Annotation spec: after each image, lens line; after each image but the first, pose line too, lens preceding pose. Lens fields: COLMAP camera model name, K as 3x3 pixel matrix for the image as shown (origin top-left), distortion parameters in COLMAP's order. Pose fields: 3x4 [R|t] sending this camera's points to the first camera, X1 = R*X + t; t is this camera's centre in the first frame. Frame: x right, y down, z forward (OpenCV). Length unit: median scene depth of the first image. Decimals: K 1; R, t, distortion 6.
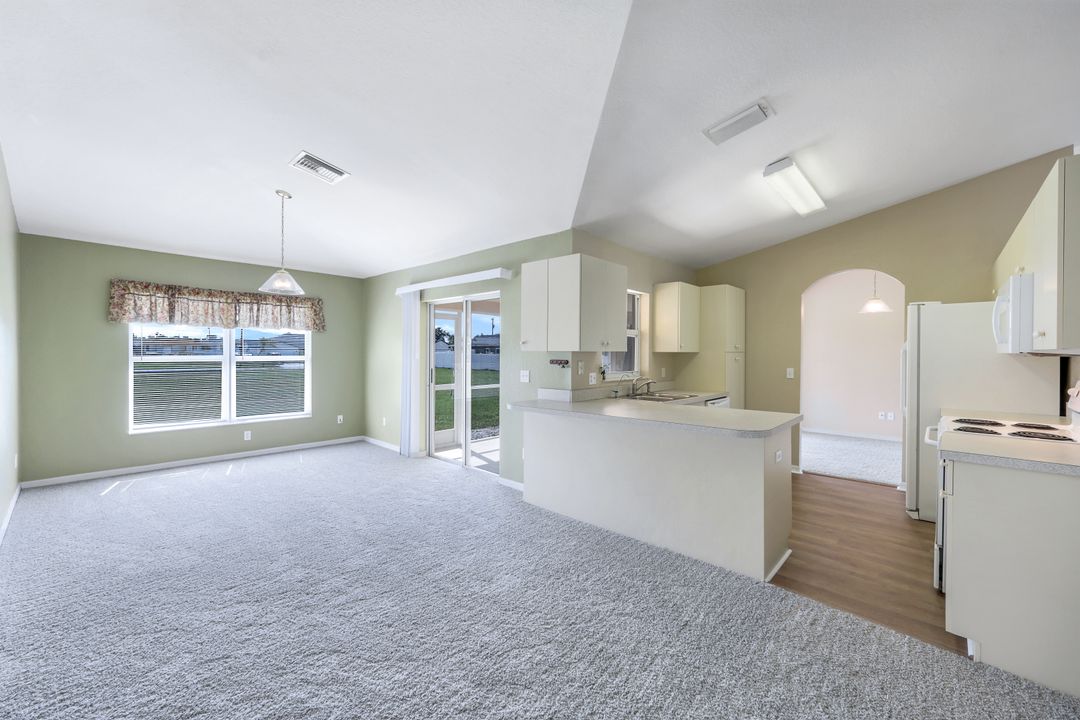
lens RADIAL K [[439.5, 0, 533.7], [0, 439.5, 356.4], [0, 0, 1]] dist [-0.000462, 0.000191]
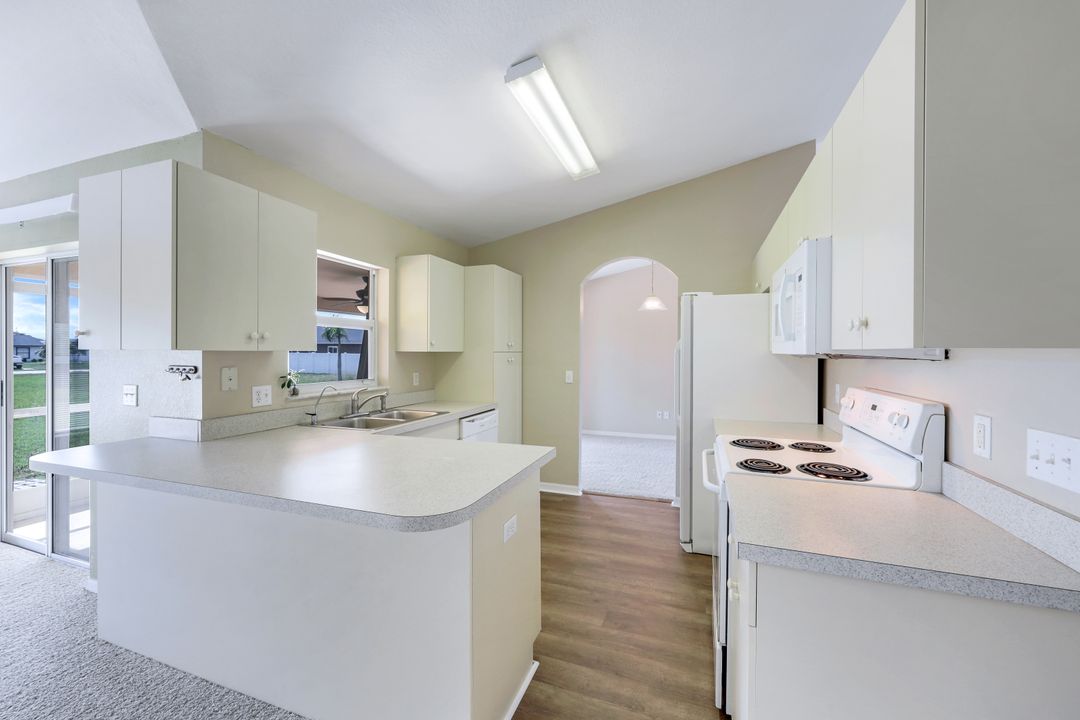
lens RADIAL K [[439.5, 0, 541.0], [0, 439.5, 355.7], [0, 0, 1]] dist [-0.000462, 0.000191]
pose [[0.920504, -0.003207, 0.390719, 0.242108], [0.002789, 0.999995, 0.001637, -0.004163], [-0.390722, -0.000417, 0.920508, 0.290926]]
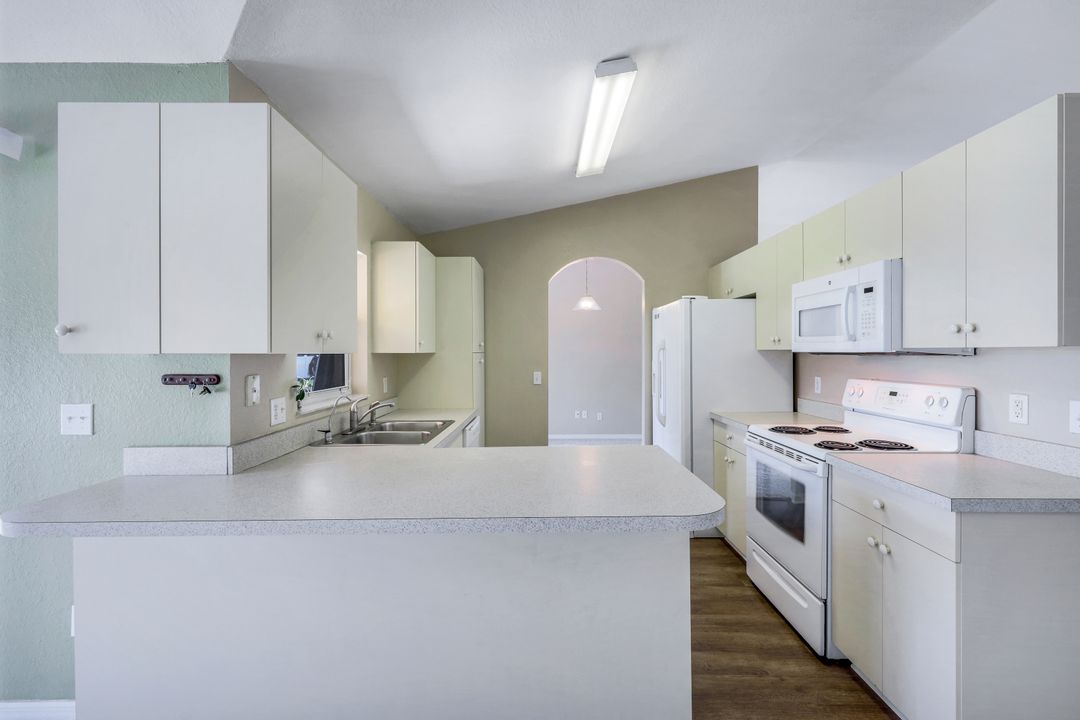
lens RADIAL K [[474.2, 0, 540.5], [0, 474.2, 355.2], [0, 0, 1]] dist [0.001029, 0.000198]
pose [[0.731258, -0.010779, 0.682016, -0.006272], [0.012547, 0.999919, 0.002350, -0.006519], [-0.681986, 0.006839, 0.731334, 0.424547]]
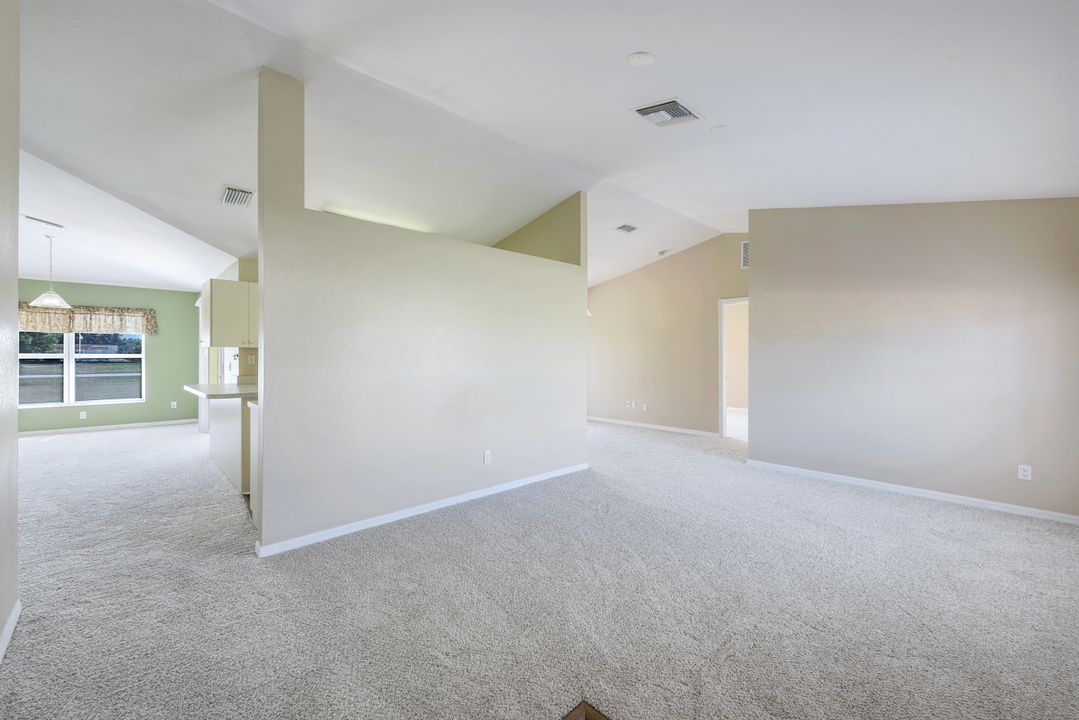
lens RADIAL K [[456.0, 0, 541.8], [0, 456.0, 359.1], [0, 0, 1]] dist [0.000823, 0.000056]
pose [[0.997145, -0.004838, -0.075352, 1.041256], [0.004718, 0.999987, -0.001760, 0.029099], [0.075360, 0.001399, 0.997155, -0.319220]]
